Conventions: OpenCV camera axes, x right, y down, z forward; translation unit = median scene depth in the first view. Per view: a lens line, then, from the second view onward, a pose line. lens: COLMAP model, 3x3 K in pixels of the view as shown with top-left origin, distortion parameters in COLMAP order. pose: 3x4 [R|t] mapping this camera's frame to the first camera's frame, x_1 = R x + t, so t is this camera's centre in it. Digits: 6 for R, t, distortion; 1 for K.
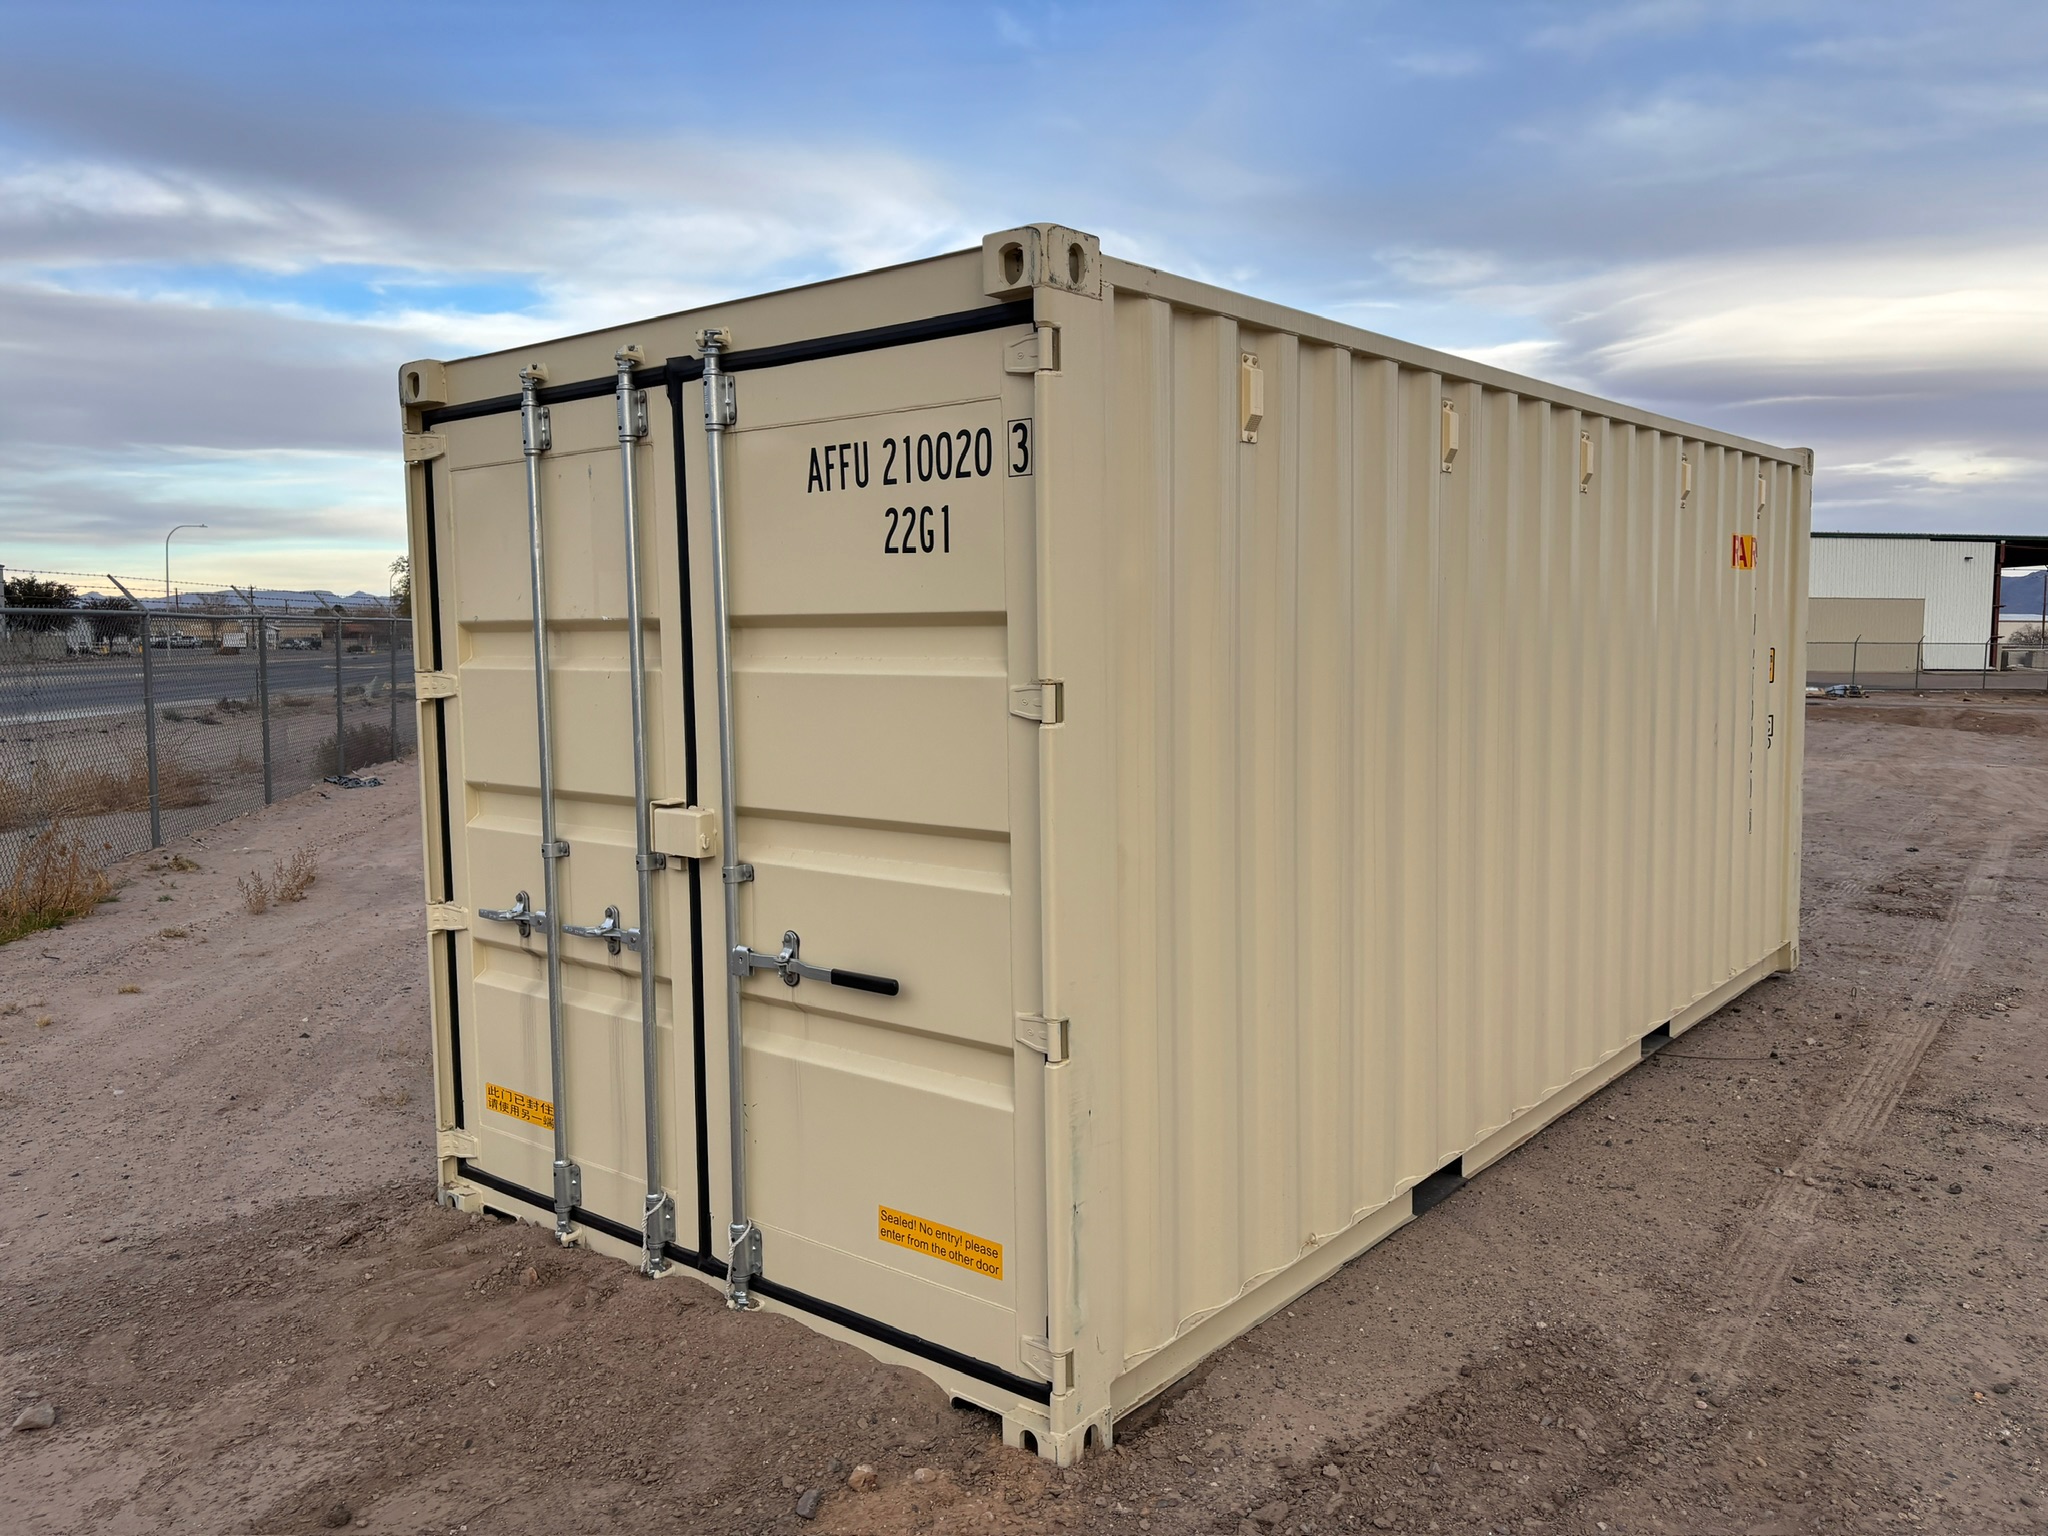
lens RADIAL K [[1545.0, 0, 1039.8], [0, 1545.0, 743.1], [0, 0, 1]] dist [0.065193, -0.067049]
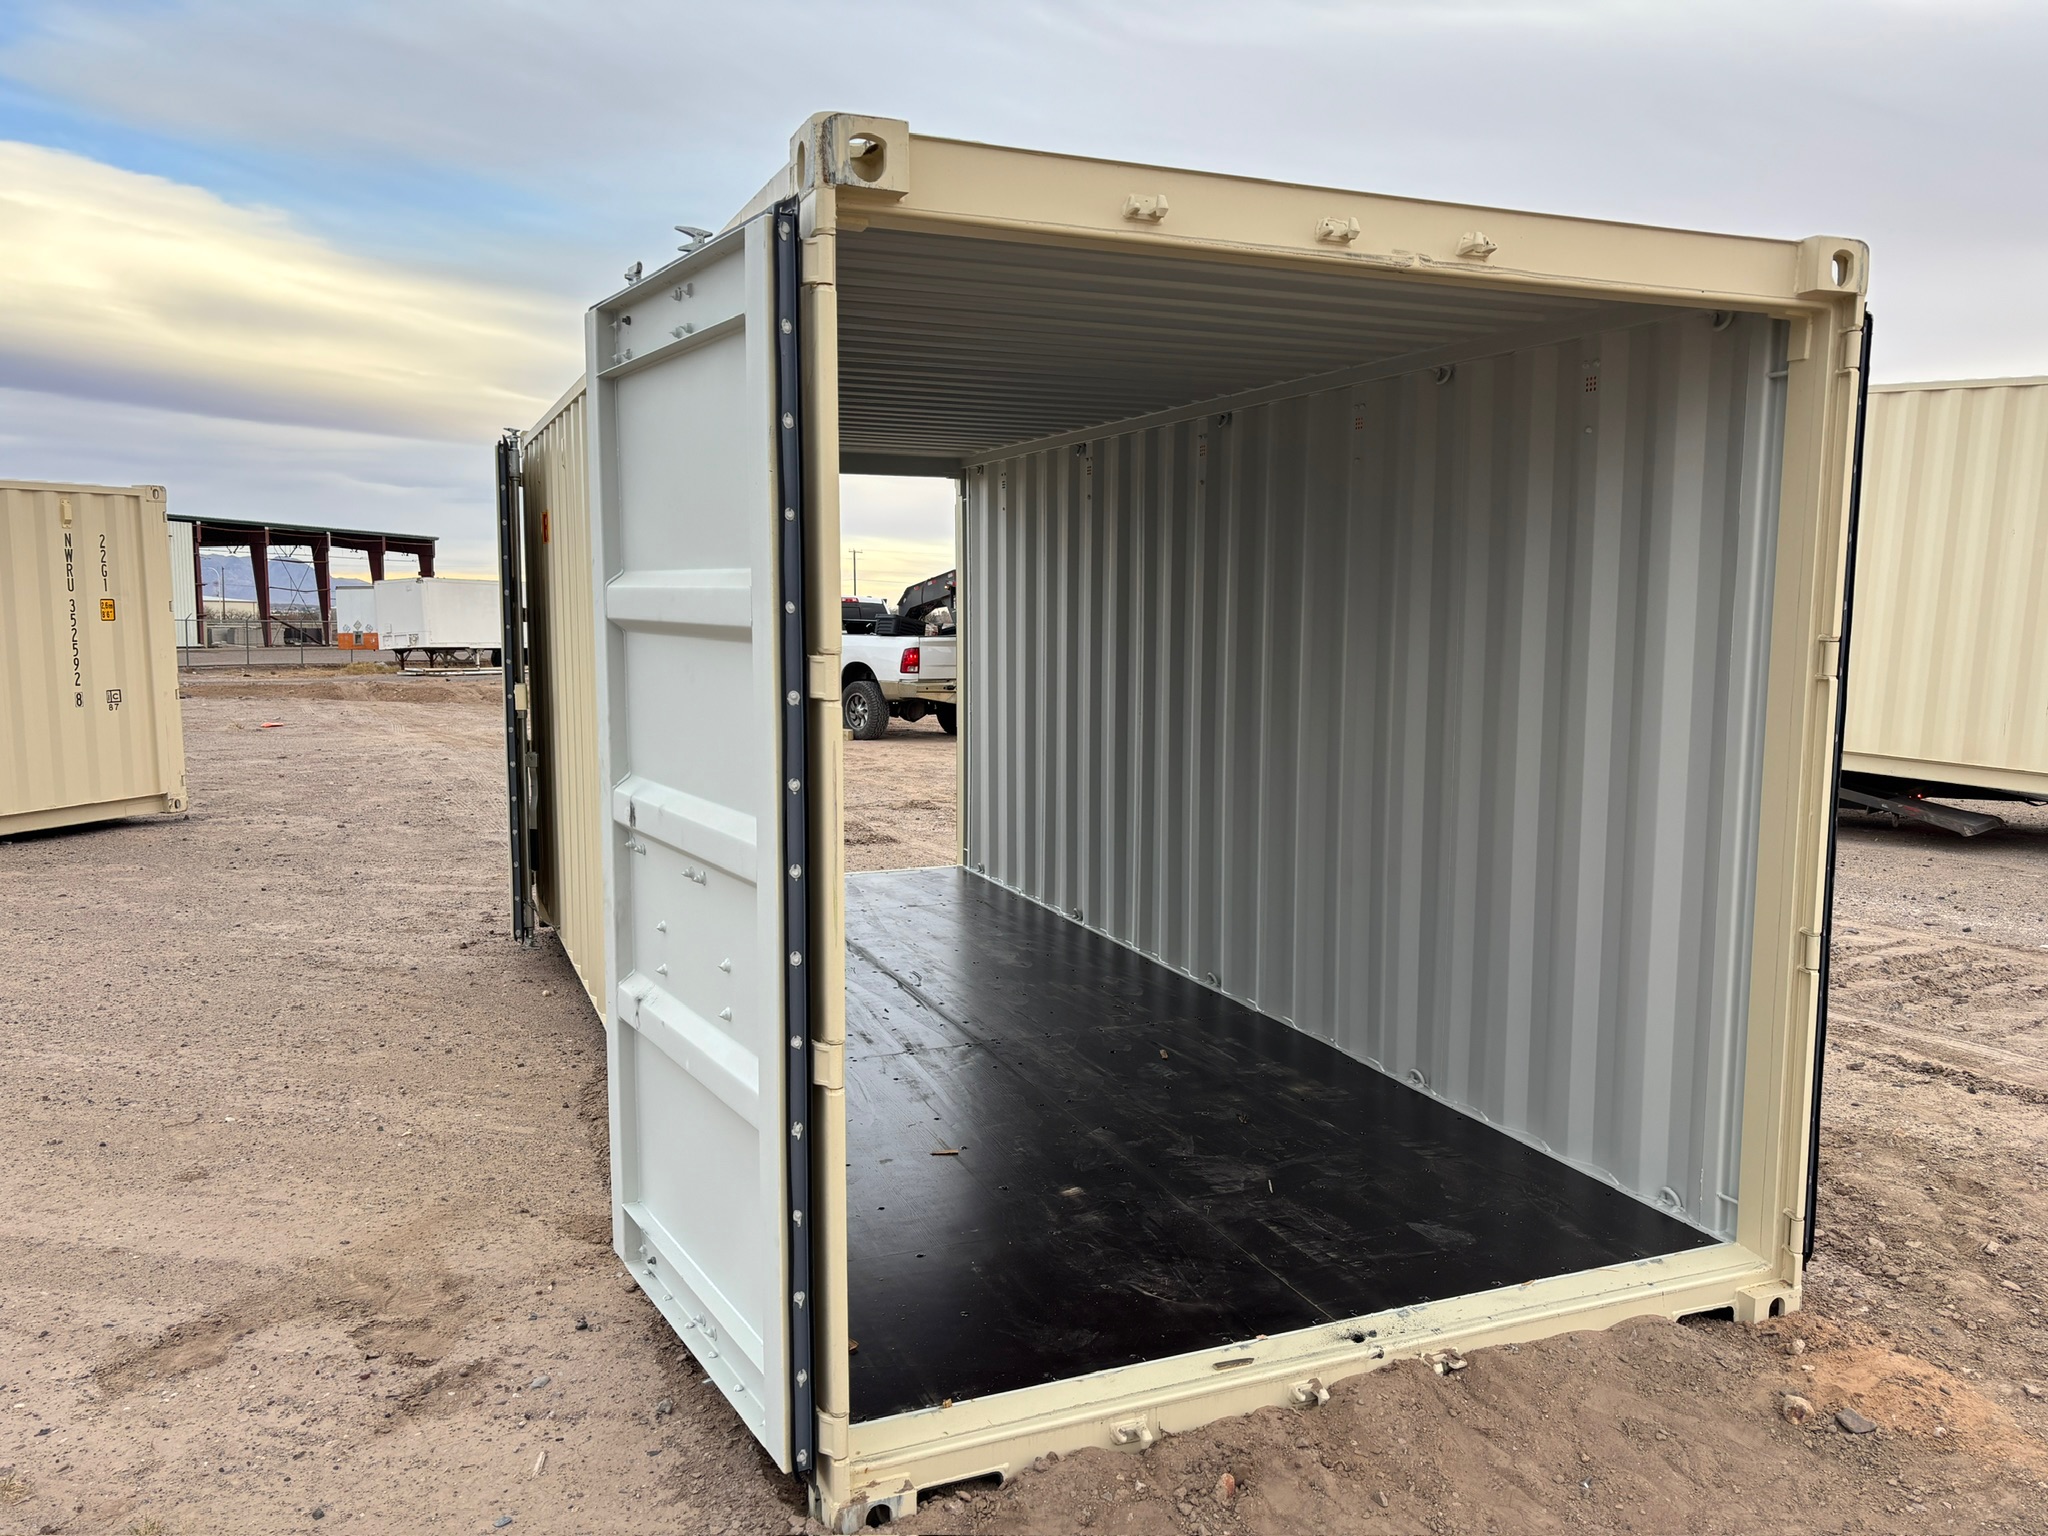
lens RADIAL K [[1533.3, 0, 1047.2], [0, 1533.3, 770.8], [0, 0, 1]] dist [0.059250, -0.056242]
pose [[0.467998, -0.084973, 0.879635, -0.899462], [0.056610, 0.996205, 0.066115, -0.037084], [-0.881914, 0.018855, 0.471032, 0.678452]]
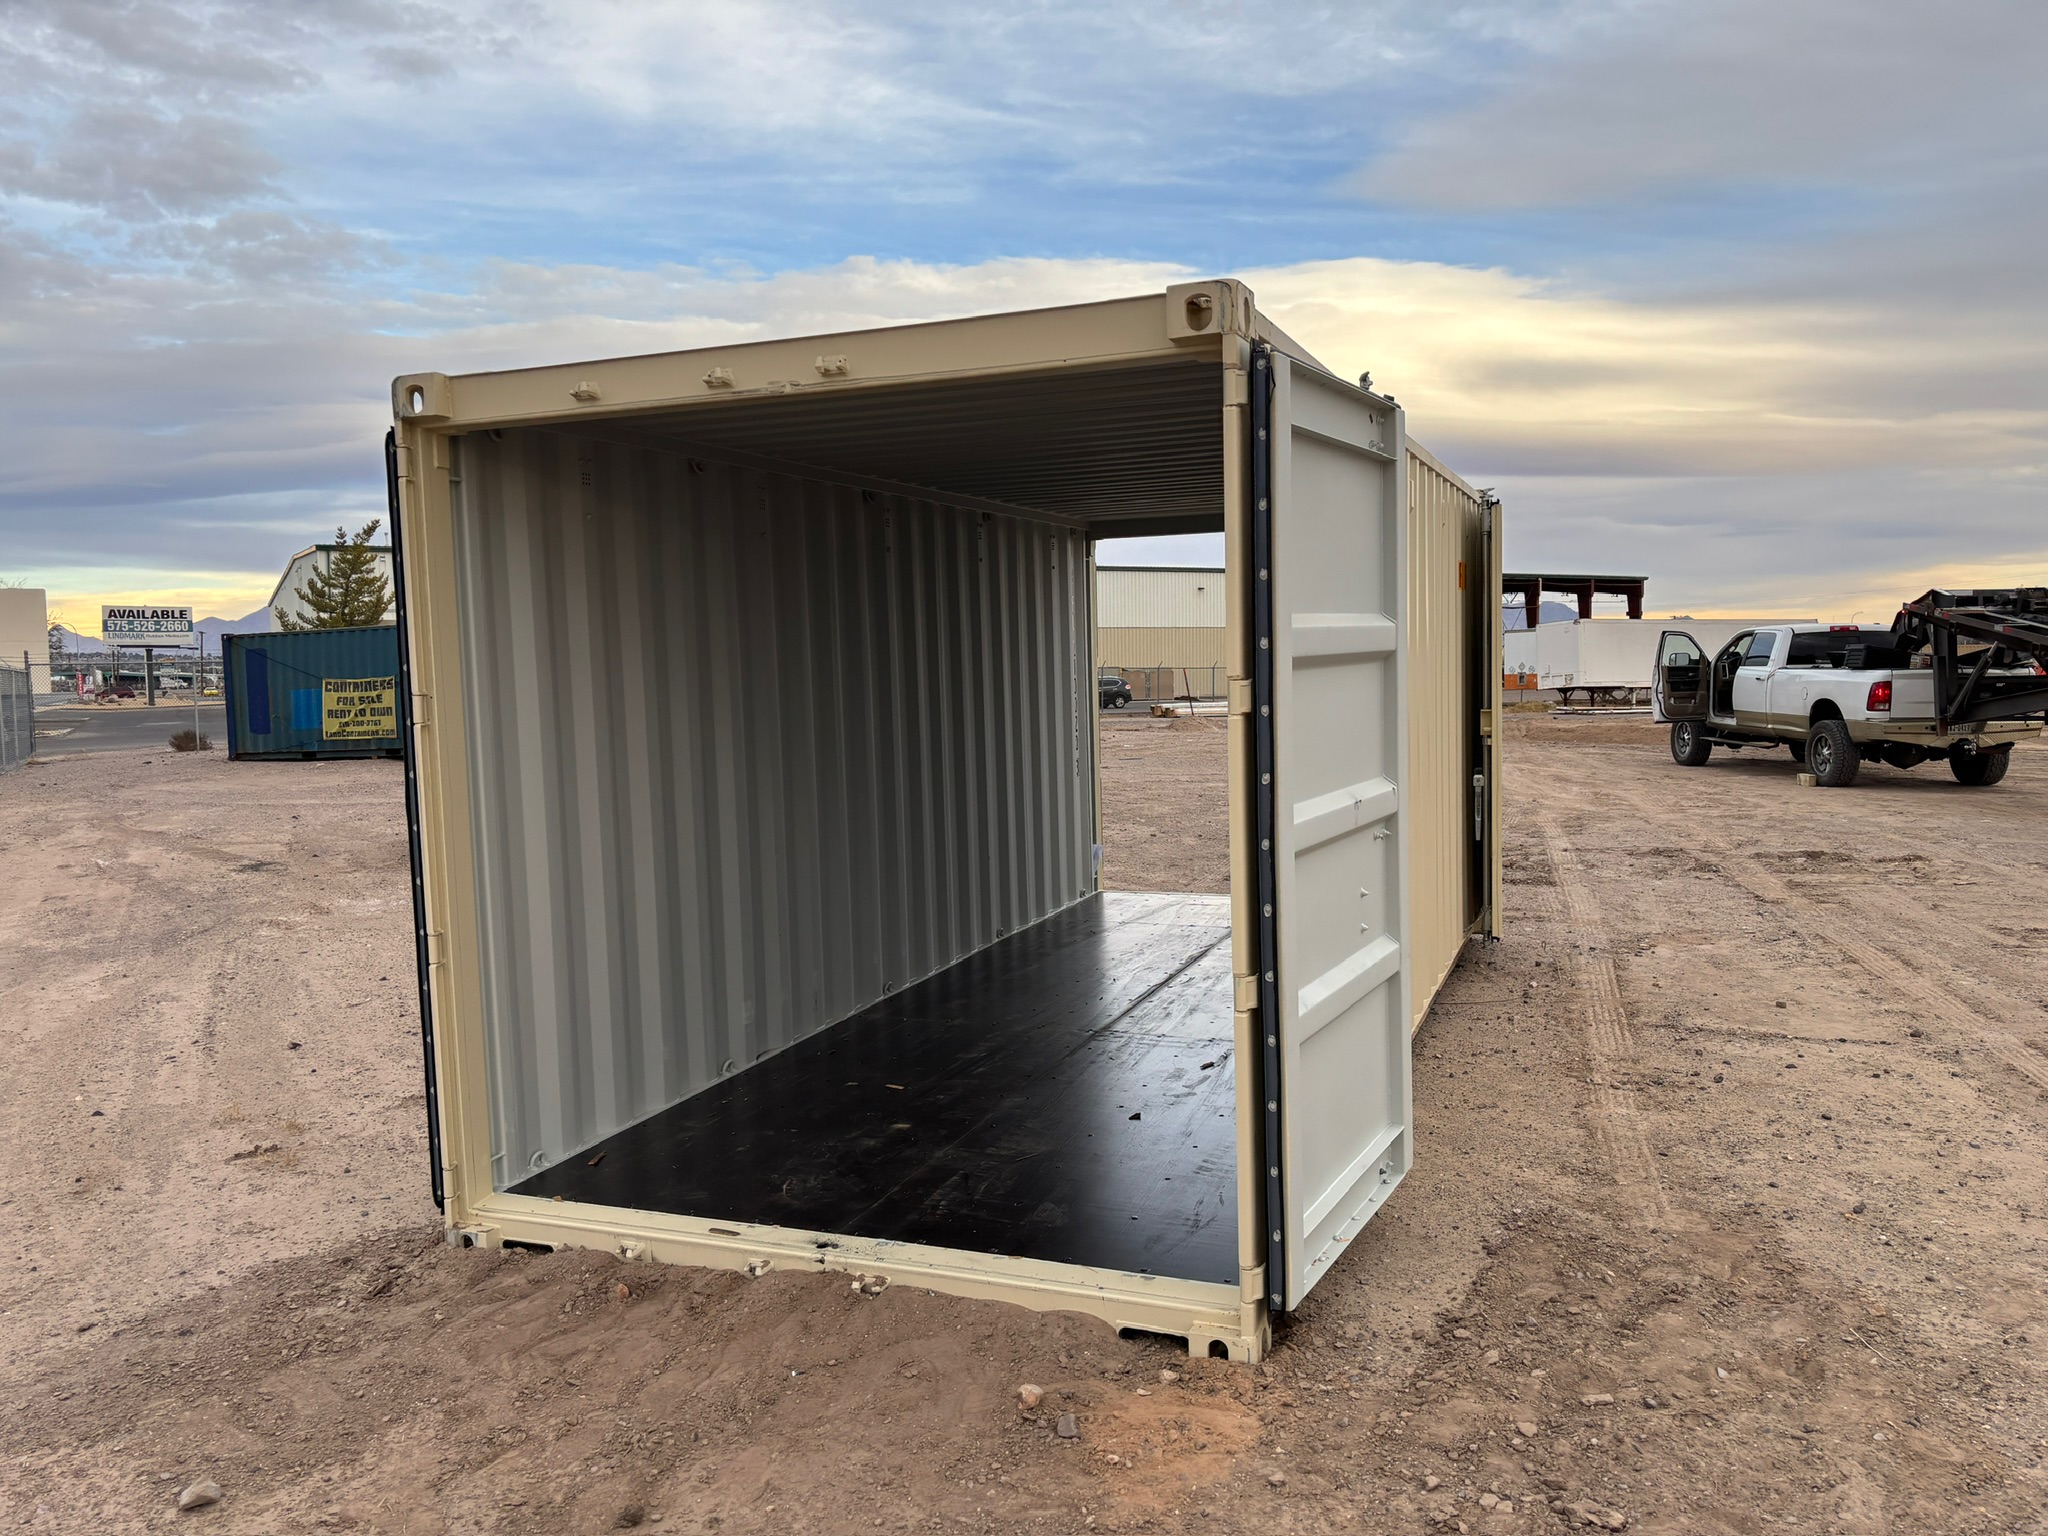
lens RADIAL K [[1540.7, 0, 1024.0], [0, 1540.7, 768.0], [0, 0, 1]] dist [0.048894, -0.047312]
pose [[0.953594, -0.037547, 0.298747, -0.338845], [0.039372, 0.999225, -0.000091, 0.014265], [-0.298512, 0.011849, 0.954332, -0.029066]]
